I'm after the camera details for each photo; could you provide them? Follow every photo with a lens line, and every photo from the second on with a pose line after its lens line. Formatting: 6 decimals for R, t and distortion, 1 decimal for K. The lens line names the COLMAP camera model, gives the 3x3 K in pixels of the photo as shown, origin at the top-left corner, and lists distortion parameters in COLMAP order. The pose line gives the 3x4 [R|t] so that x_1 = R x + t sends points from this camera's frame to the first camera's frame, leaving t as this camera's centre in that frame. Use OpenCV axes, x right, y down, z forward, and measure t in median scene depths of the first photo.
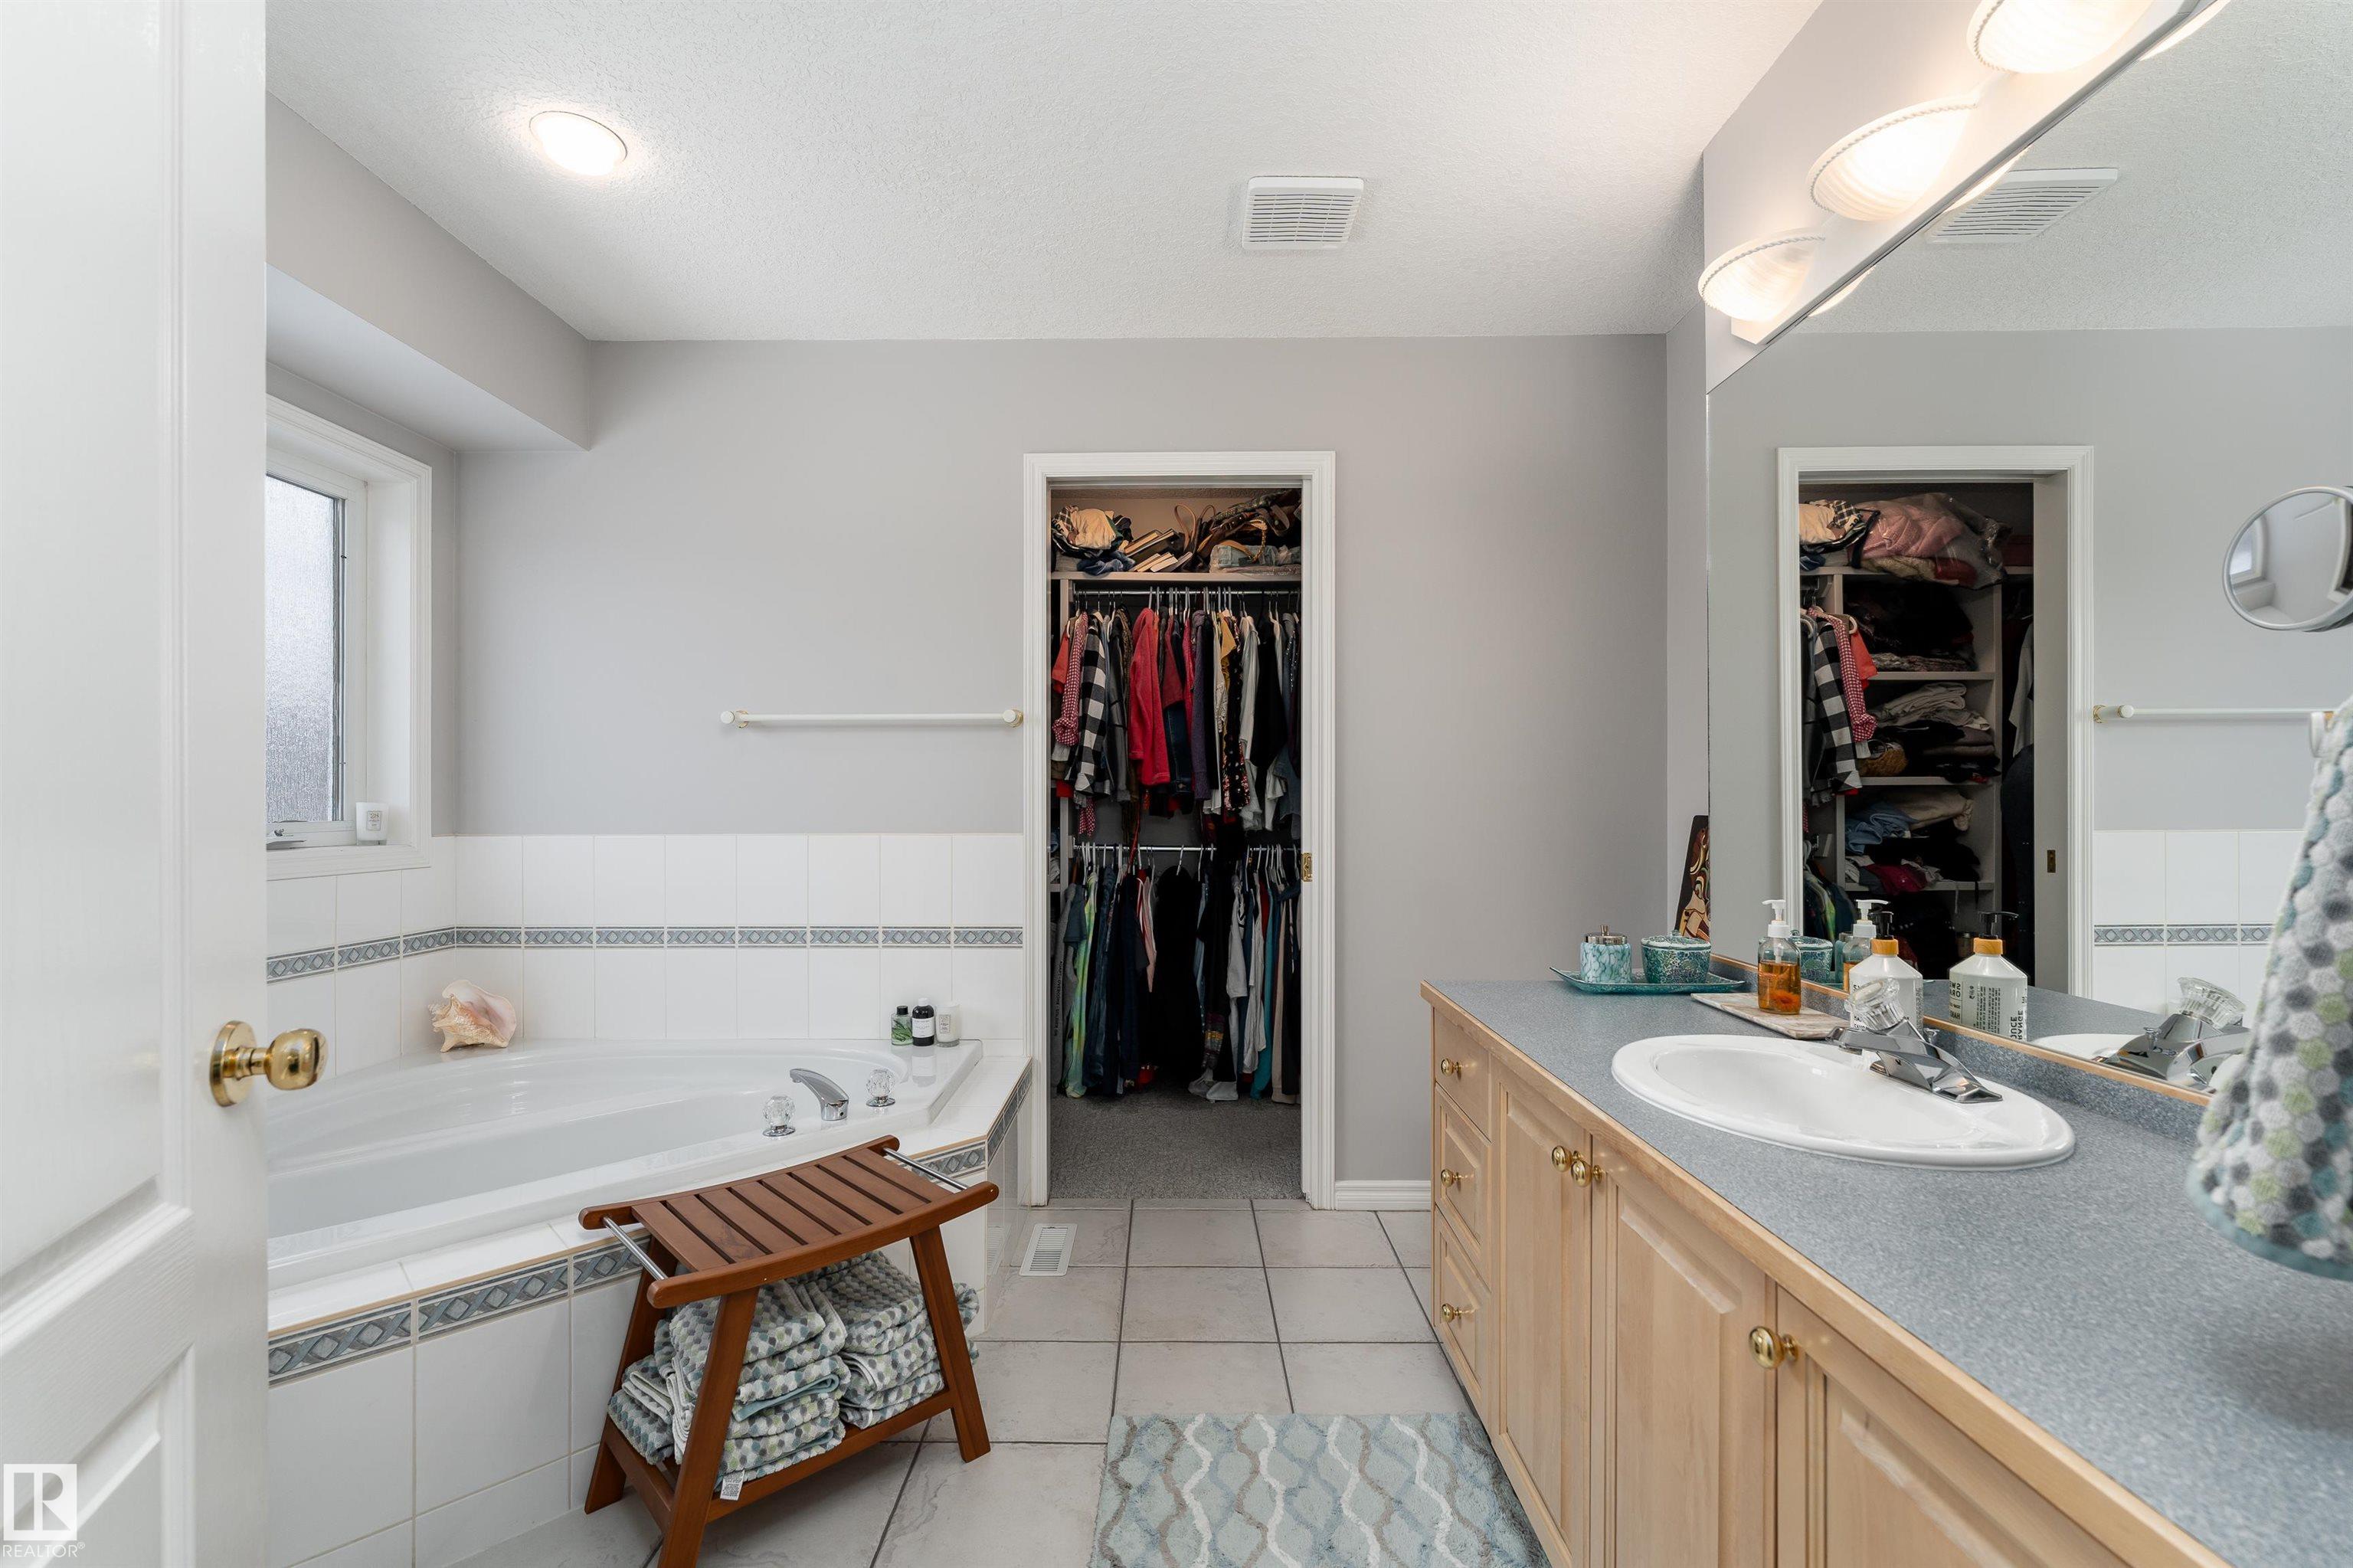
lens RADIAL K [[999.6, 0, 1184.8], [0, 999.6, 795.1], [0, 0, 1]] dist [-0.006207, 0.001632]
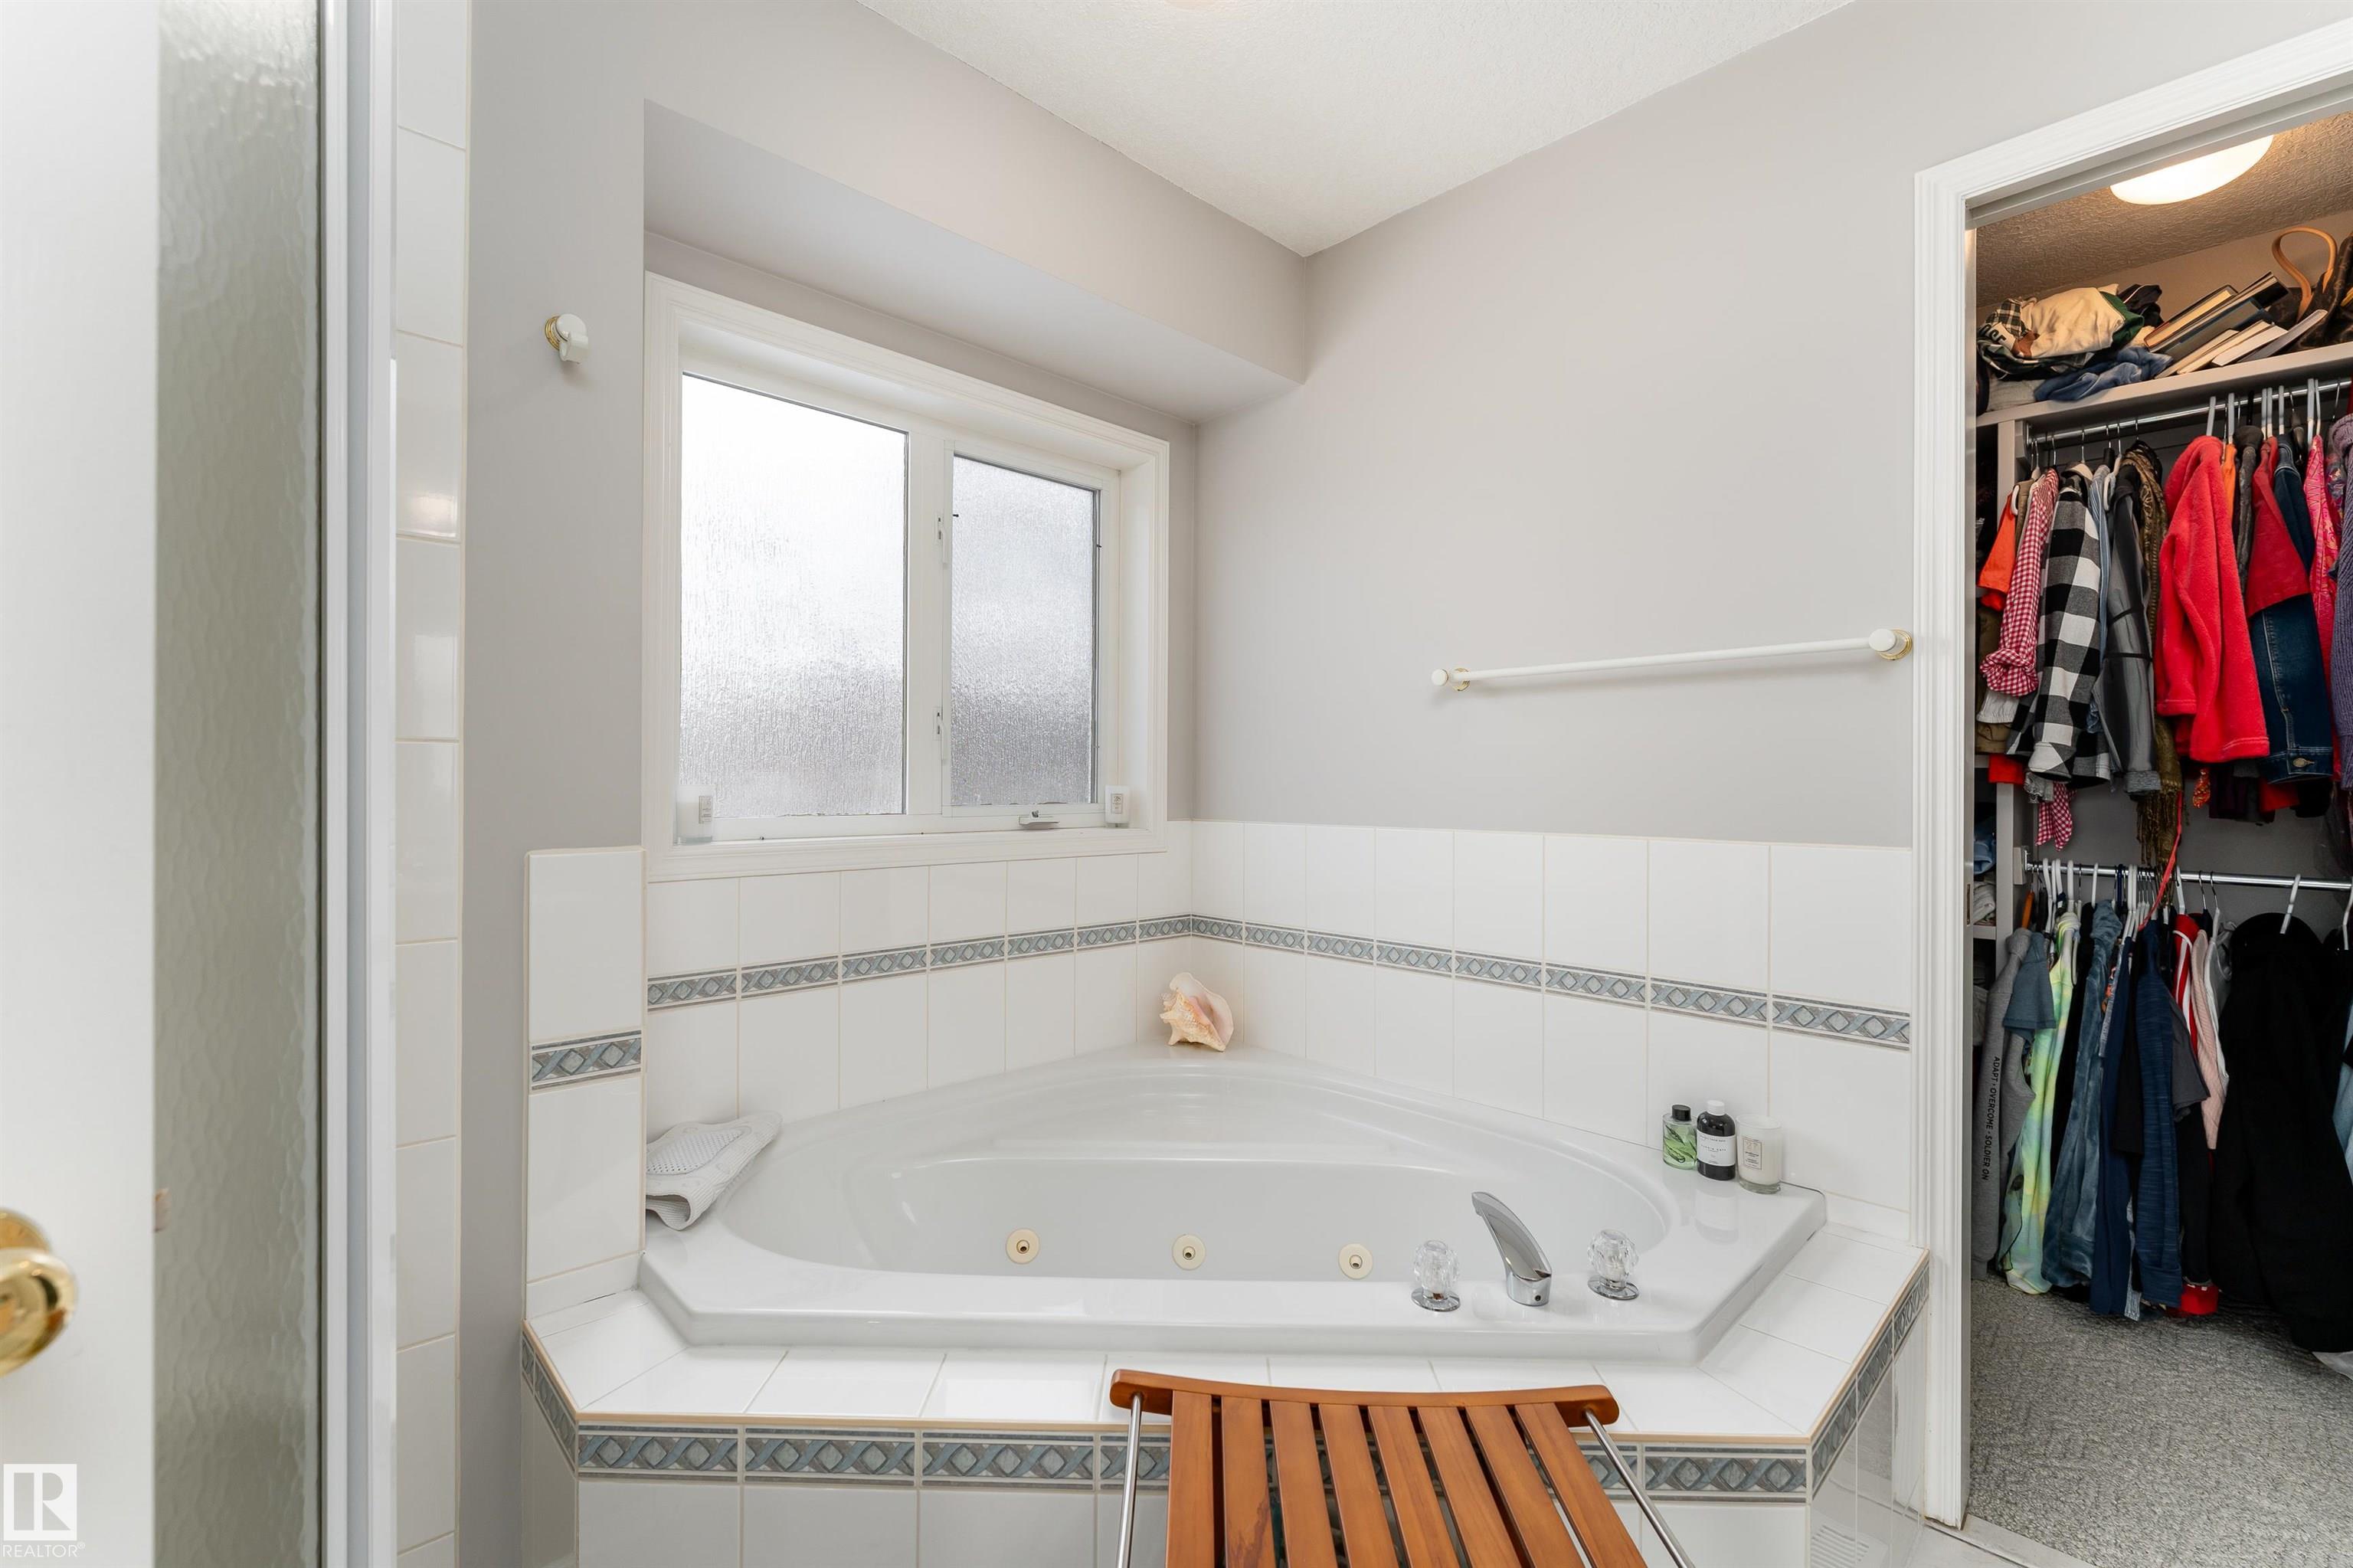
lens RADIAL K [[999.6, 0, 1171.2], [0, 999.6, 778.9], [0, 0, 1]] dist [-0.006207, 0.001632]
pose [[0.684718, 0.002734, -0.728803, -0.028487], [-0.001778, 0.999996, 0.002081, -0.000870], [0.728806, -0.000129, 0.684720, 0.231621]]
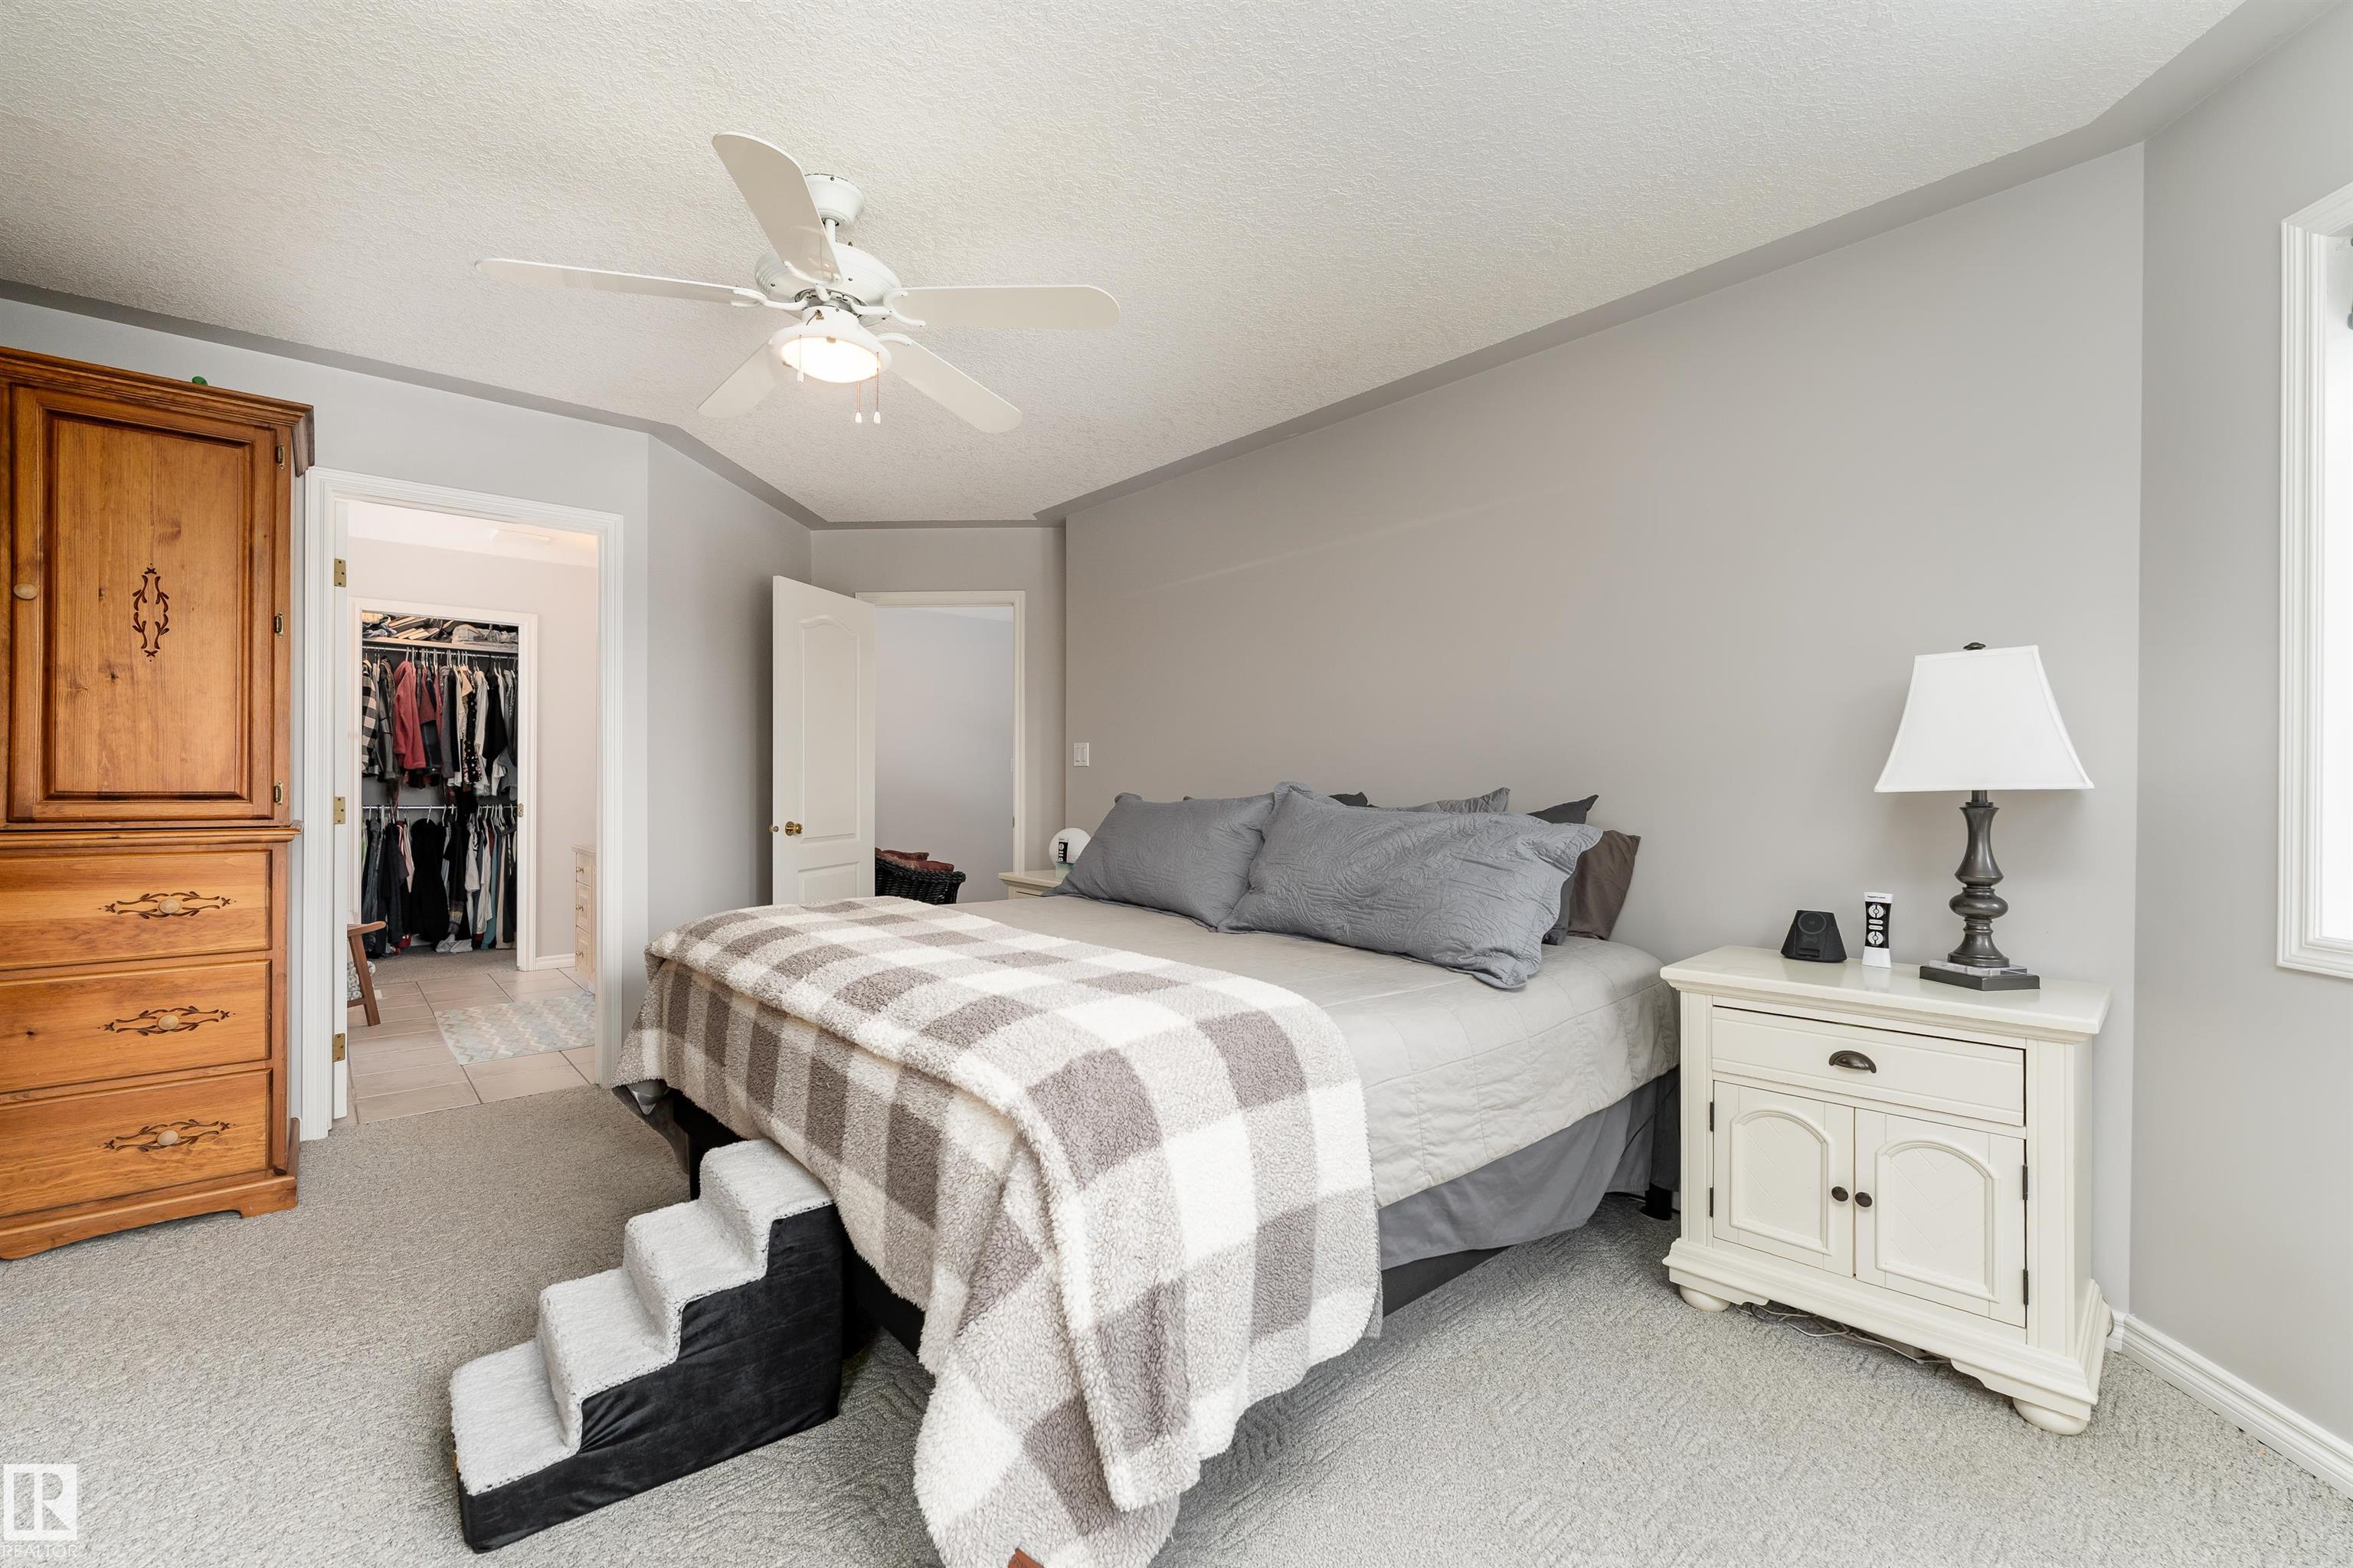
lens RADIAL K [[999.6, 0, 1176.2], [0, 999.6, 788.2], [0, 0, 1]] dist [-0.006207, 0.001632]
pose [[0.759594, 0.002122, 0.650394, -0.146840], [-0.008041, 0.999949, 0.006128, 0.002146], [-0.650348, -0.009885, 0.759572, -1.121806]]
